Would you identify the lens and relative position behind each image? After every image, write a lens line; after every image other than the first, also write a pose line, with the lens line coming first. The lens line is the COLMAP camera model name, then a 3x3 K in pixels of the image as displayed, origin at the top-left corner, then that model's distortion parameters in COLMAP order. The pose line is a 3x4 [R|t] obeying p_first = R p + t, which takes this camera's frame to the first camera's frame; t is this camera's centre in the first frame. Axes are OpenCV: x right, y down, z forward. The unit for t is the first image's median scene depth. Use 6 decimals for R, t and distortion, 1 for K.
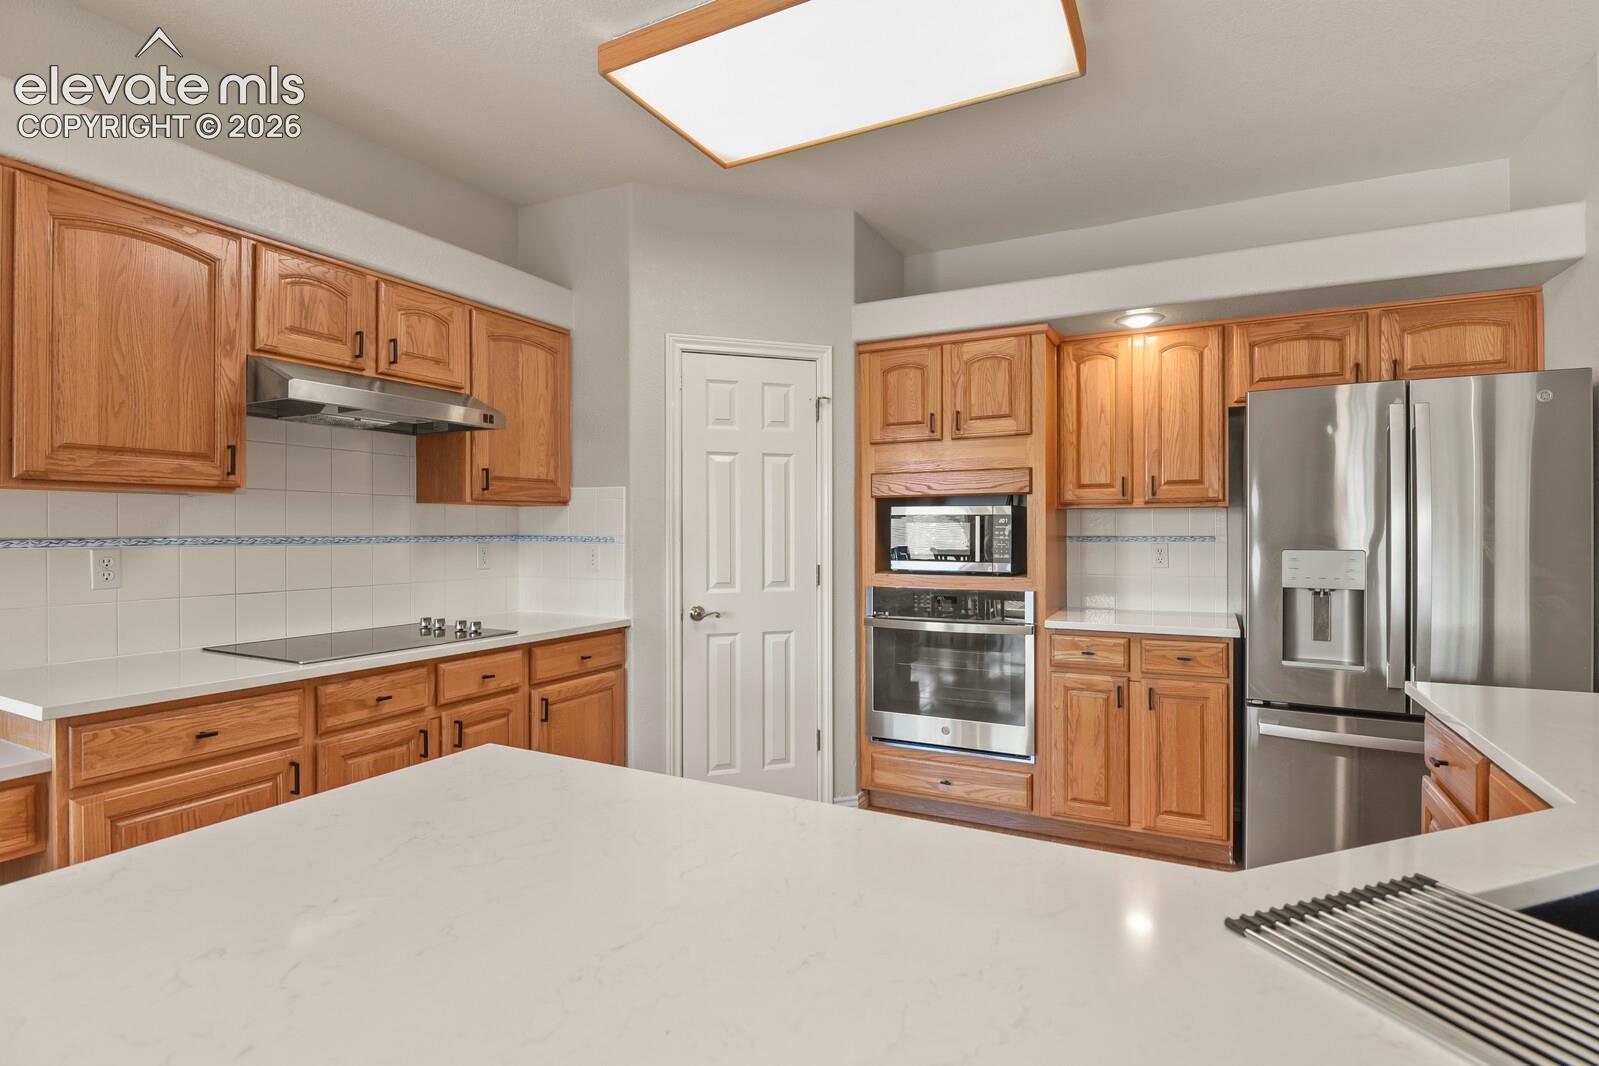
lens RADIAL K [[772.6, 0, 807.8], [0, 772.6, 533.8], [0, 0, 1]] dist [-0.005550, -0.009490]
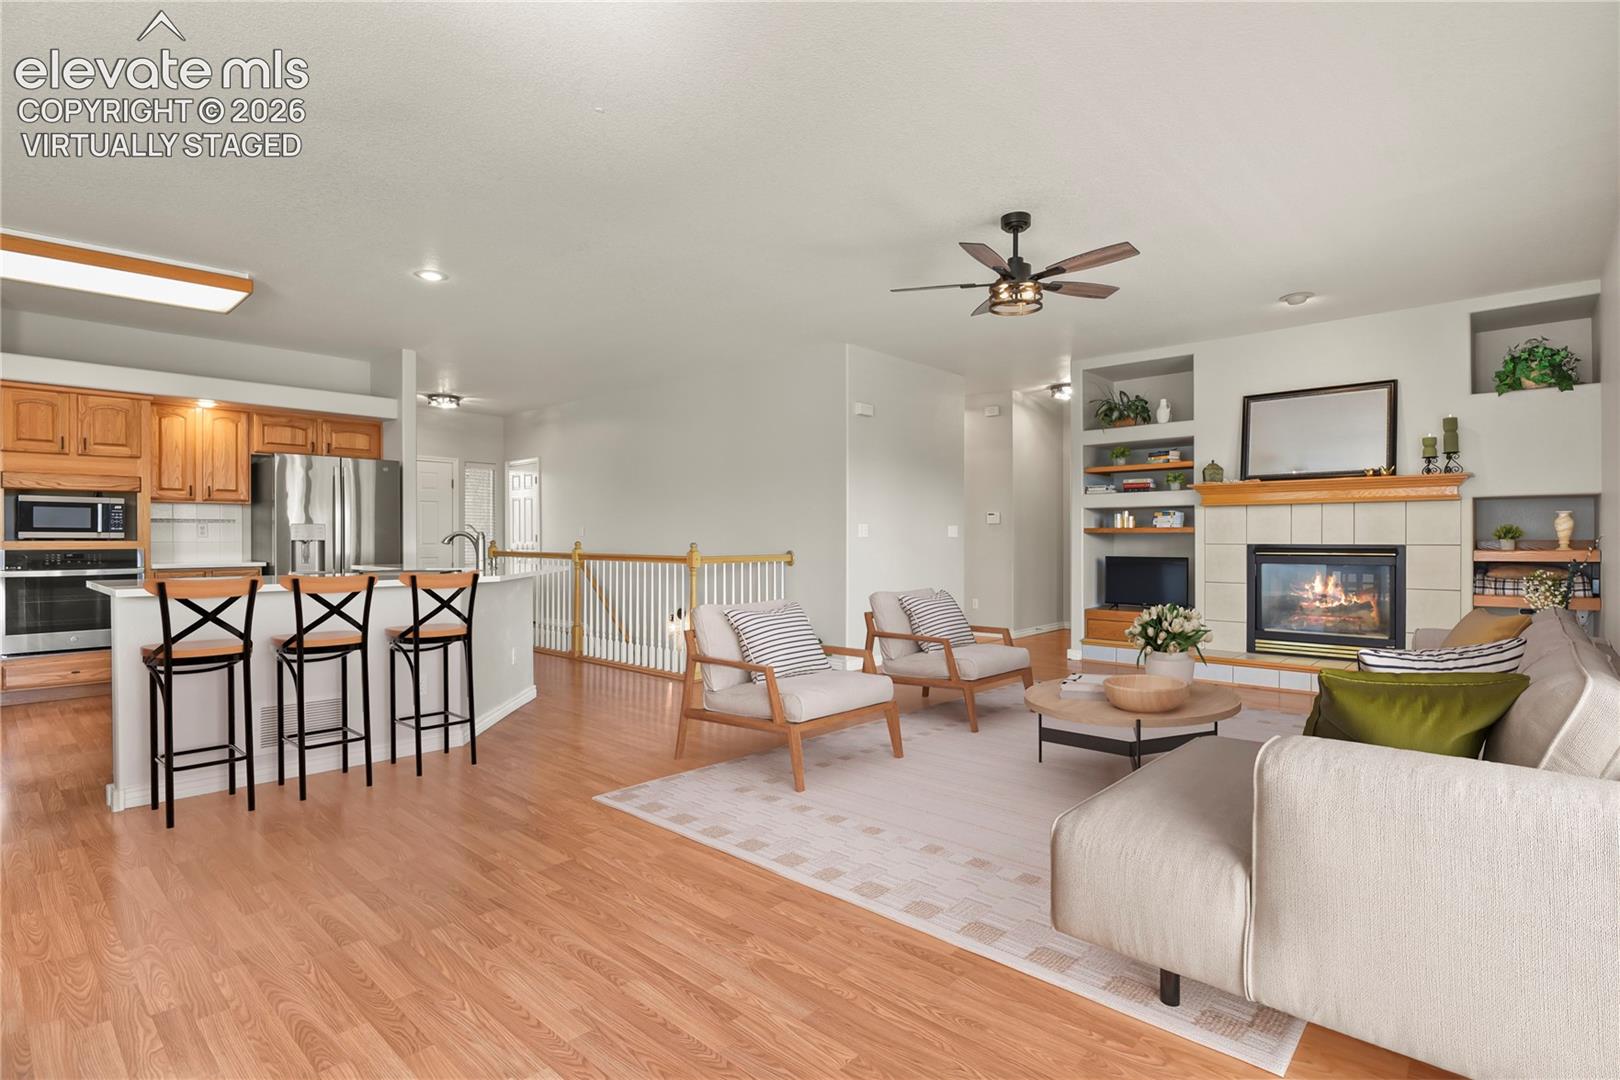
lens RADIAL K [[782.8, 0, 818.4], [0, 782.8, 540.8], [0, 0, 1]] dist [-0.005550, -0.009490]
pose [[0.260684, -0.003718, 0.965417, -0.994669], [0.002103, 0.999992, 0.003283, 0.054589], [-0.965422, 0.001174, 0.260690, -0.918974]]
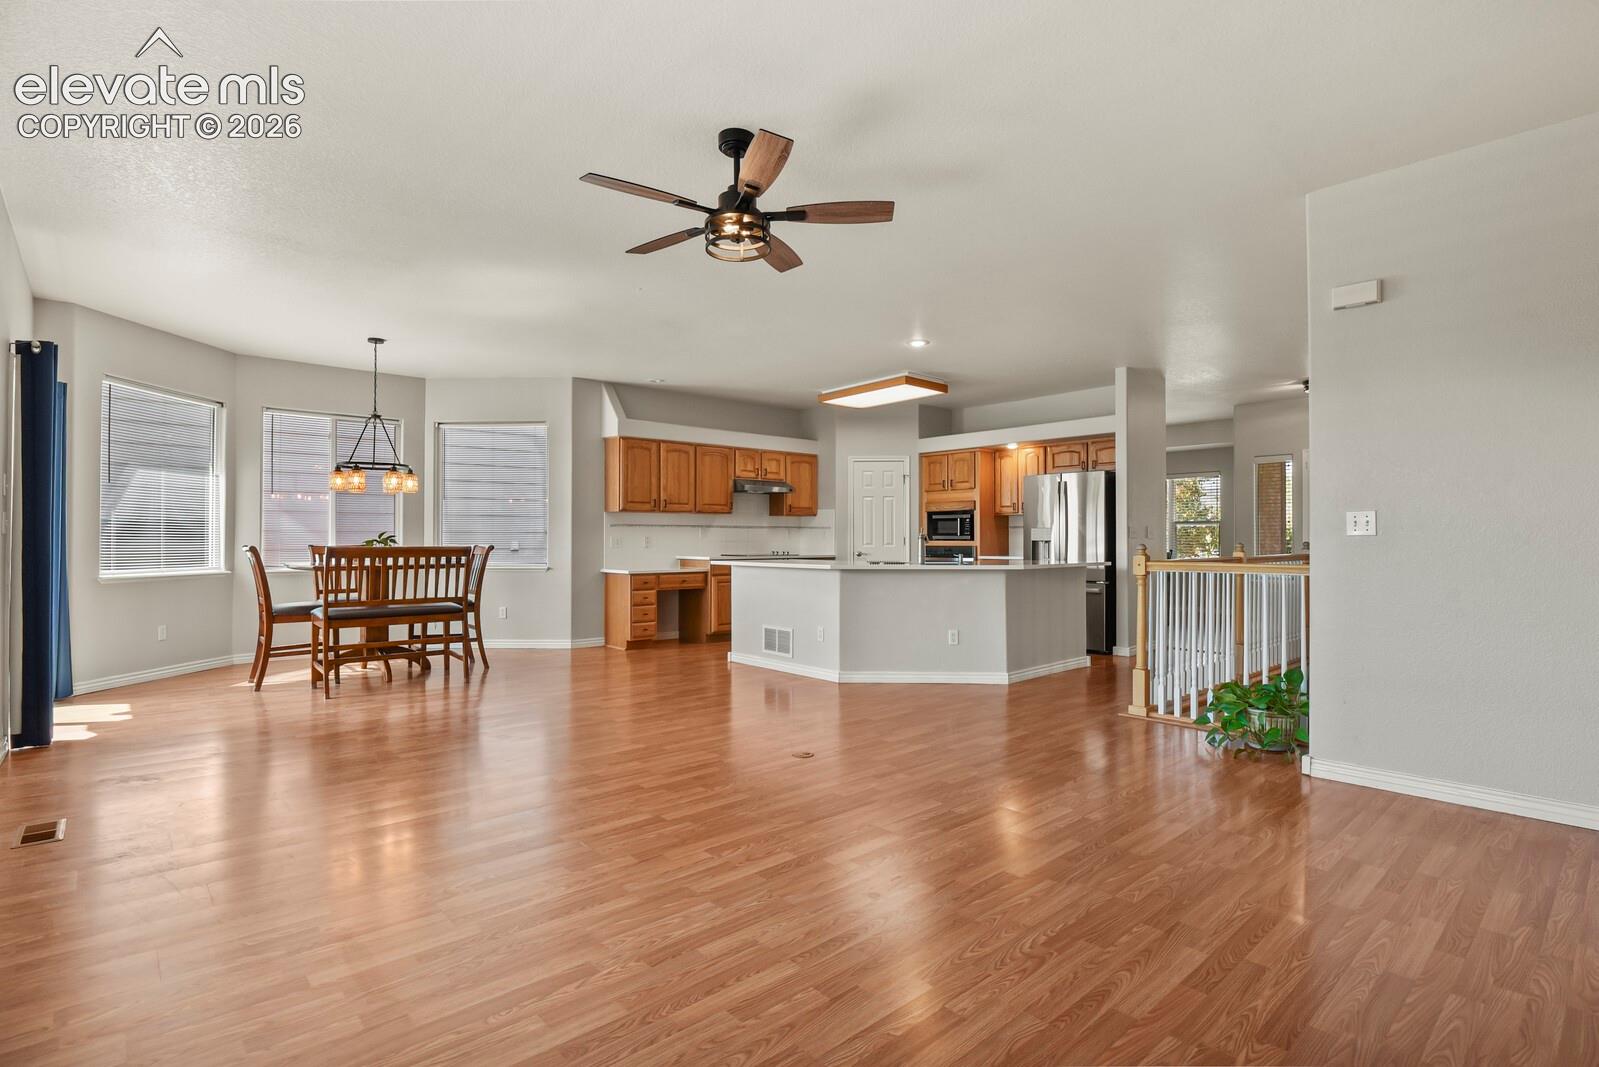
lens RADIAL K [[772.6, 0, 807.8], [0, 772.6, 534.3], [0, 0, 1]] dist [-0.005550, -0.009490]
pose [[0.934818, -0.001683, -0.355122, 0.711536], [-0.001923, 0.999950, -0.009802, 0.061654], [0.355121, 0.009846, 0.934768, -1.774428]]
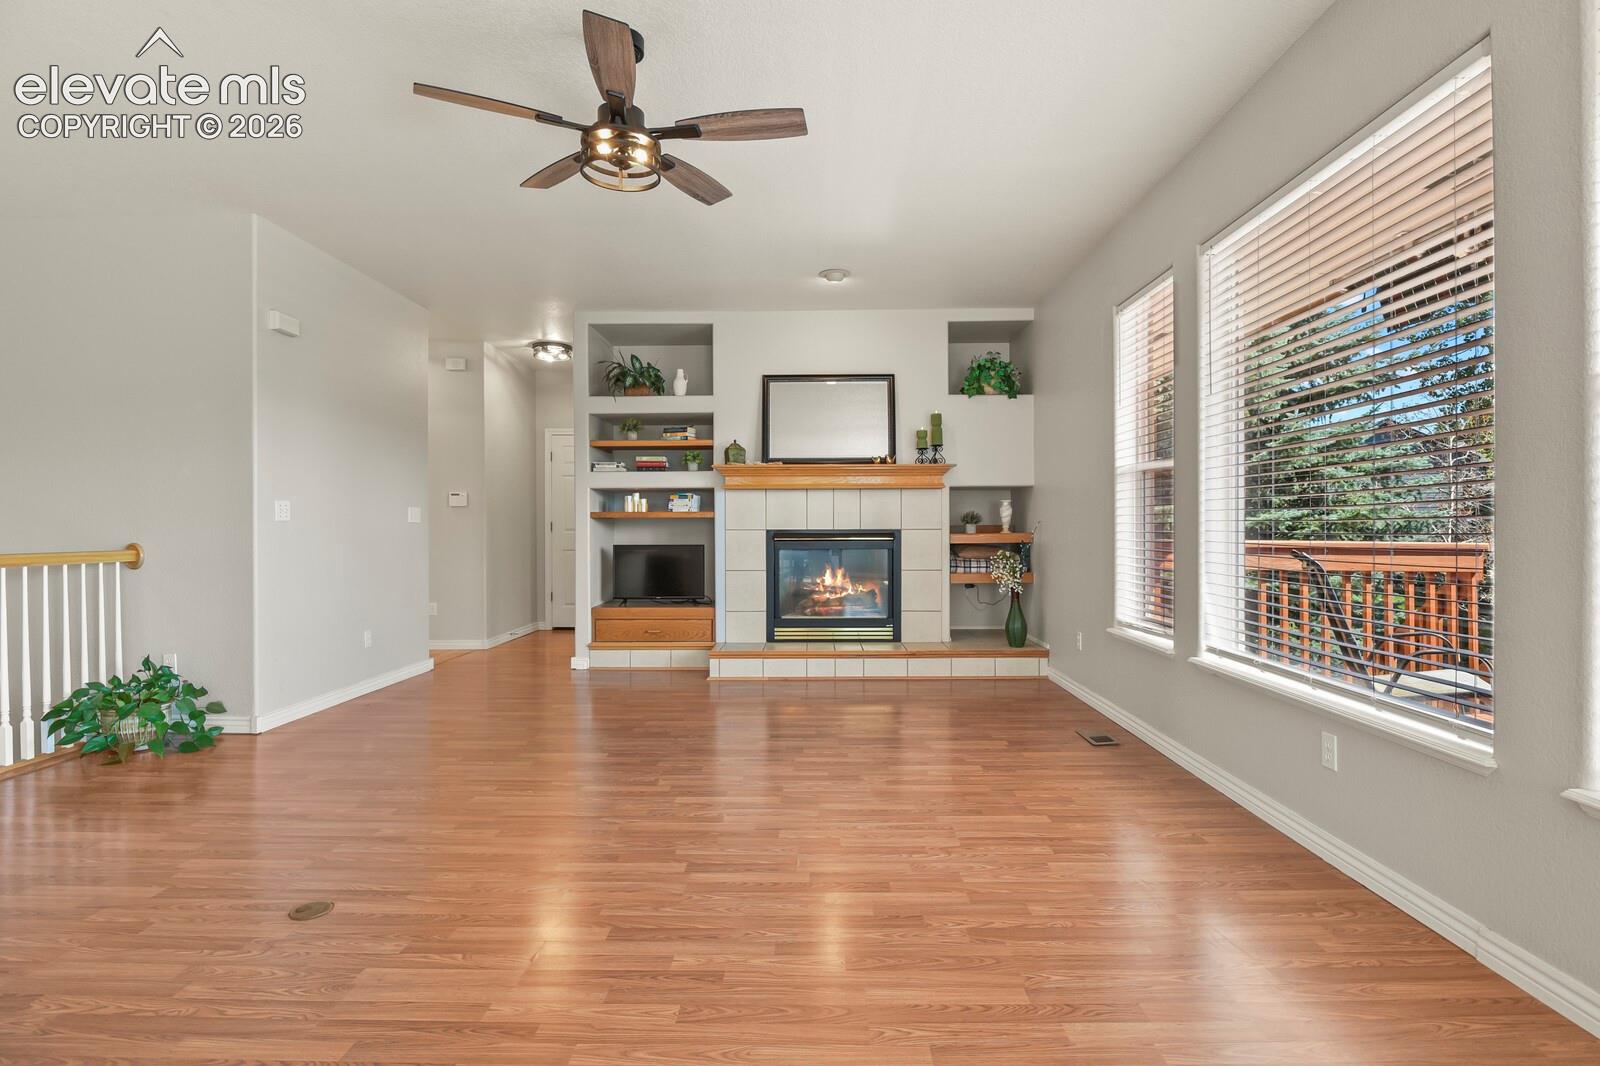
lens RADIAL K [[773.1, 0, 808.3], [0, 773.1, 533.8], [0, 0, 1]] dist [-0.005550, -0.009490]
pose [[-0.446325, -0.005573, 0.894854, -0.537578], [0.003530, 0.999962, 0.007988, 0.066961], [-0.894864, 0.006724, -0.446288, -0.706744]]
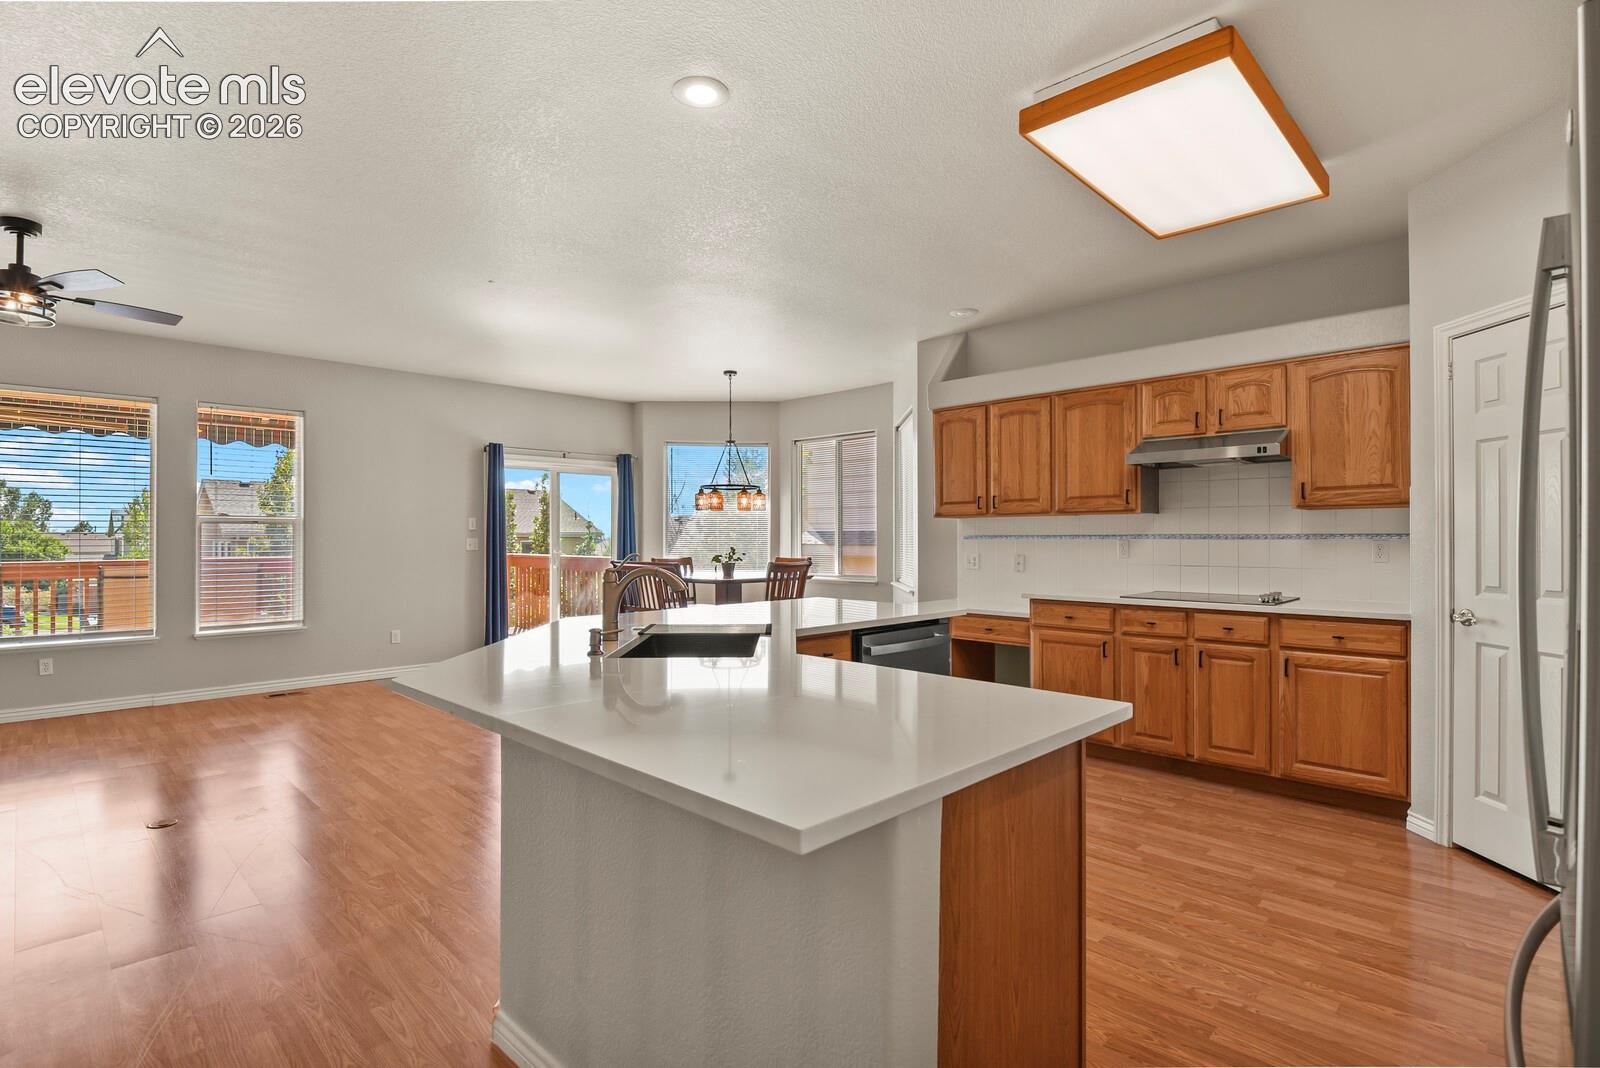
lens RADIAL K [[773.1, 0, 808.3], [0, 773.1, 534.8], [0, 0, 1]] dist [-0.005550, -0.009490]
pose [[-0.298858, -0.002280, -0.954295, 0.998543], [-0.001941, 0.999997, -0.001782, 0.007495], [0.954296, 0.001320, -0.298862, 0.543511]]
